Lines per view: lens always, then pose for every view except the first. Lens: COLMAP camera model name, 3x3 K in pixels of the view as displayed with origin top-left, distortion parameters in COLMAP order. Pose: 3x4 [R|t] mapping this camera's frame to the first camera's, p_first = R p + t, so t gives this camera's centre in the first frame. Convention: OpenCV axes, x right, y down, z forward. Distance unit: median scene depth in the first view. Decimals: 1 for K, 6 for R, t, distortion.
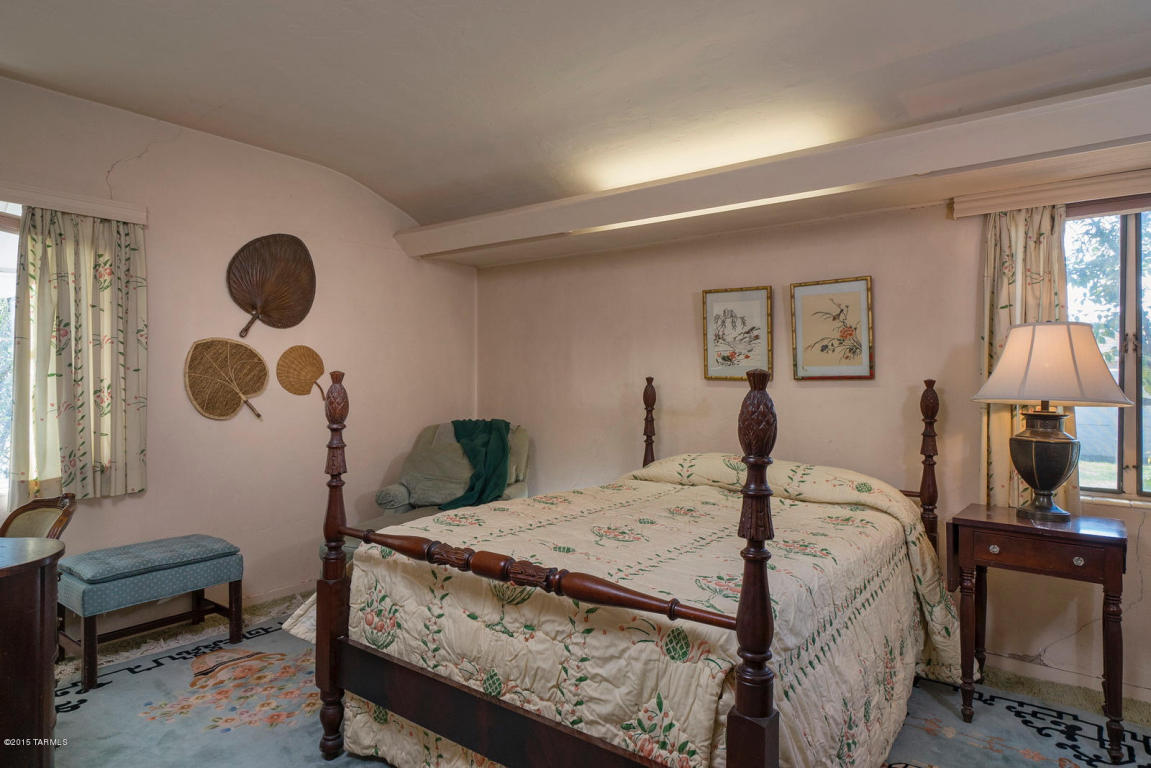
lens RADIAL K [[633.9, 0, 573.4], [0, 633.9, 381.9], [0, 0, 1]] dist [-0.002525, -0.000676]
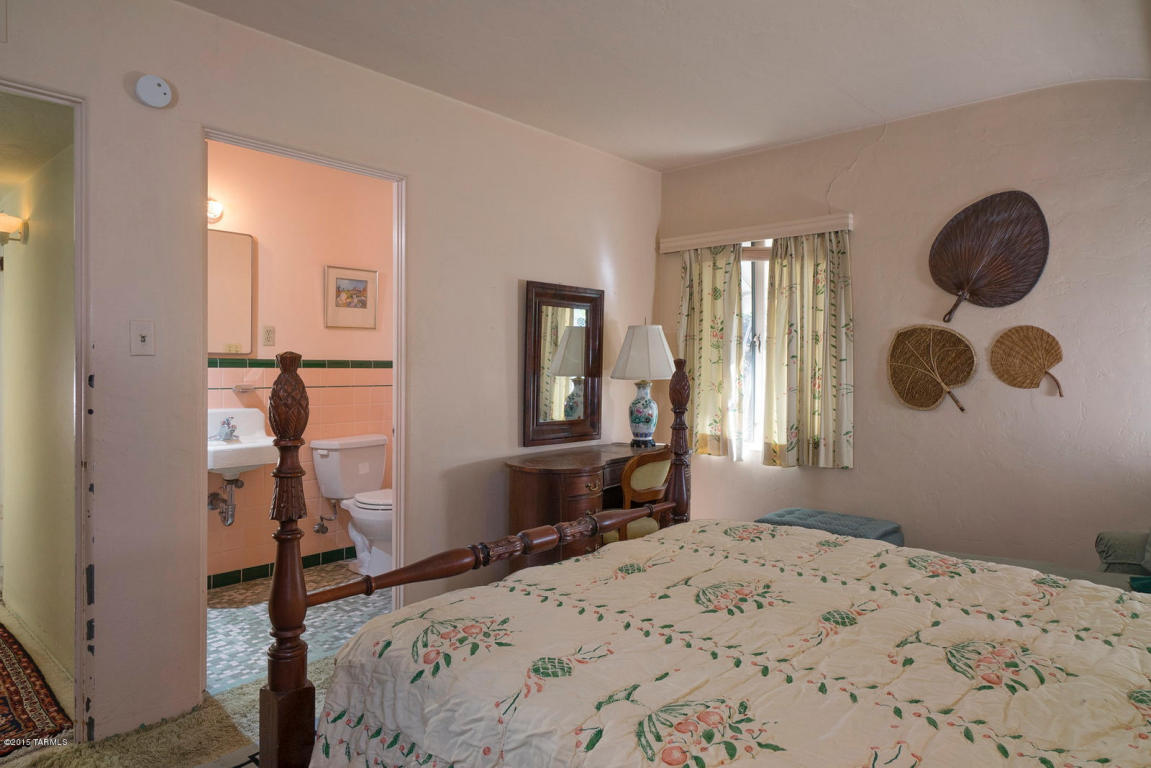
lens RADIAL K [[633.9, 0, 574.0], [0, 633.9, 380.4], [0, 0, 1]] dist [-0.002525, -0.000676]
pose [[0.031573, 0.015957, -0.999374, 0.379528], [-0.004397, 0.999865, 0.015826, 0.001712], [0.999492, 0.003894, 0.031639, 0.434478]]
